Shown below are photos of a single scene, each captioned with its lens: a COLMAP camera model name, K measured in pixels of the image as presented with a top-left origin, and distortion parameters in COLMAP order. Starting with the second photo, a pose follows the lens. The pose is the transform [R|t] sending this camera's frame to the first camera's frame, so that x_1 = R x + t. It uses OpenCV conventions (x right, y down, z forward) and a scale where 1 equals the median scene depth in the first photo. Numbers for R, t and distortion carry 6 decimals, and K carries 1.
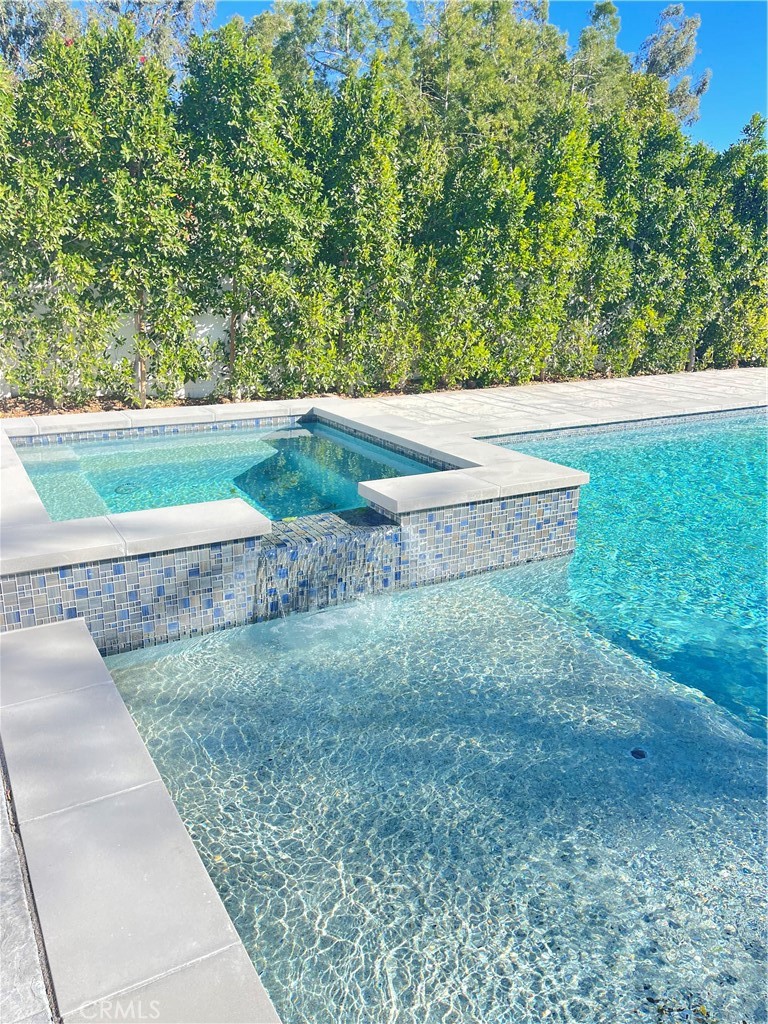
lens RADIAL K [[776.4, 0, 384.0], [0, 776.4, 512.0], [0, 0, 1]] dist [0.089624, -0.114456]
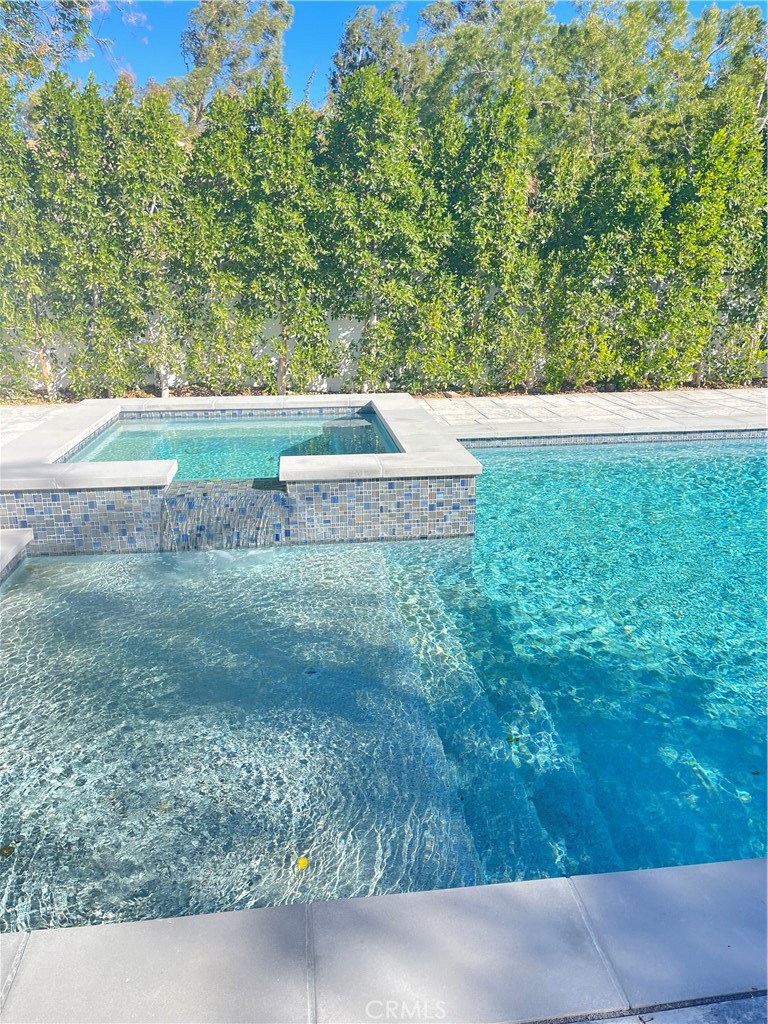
lens RADIAL K [[776.4, 0, 384.0], [0, 776.4, 512.0], [0, 0, 1]] dist [0.089624, -0.114456]
pose [[0.918095, 0.095463, -0.384691, 0.329170], [-0.096854, 0.995173, 0.015809, 0.007781], [0.384344, 0.022745, 0.922910, -0.038528]]
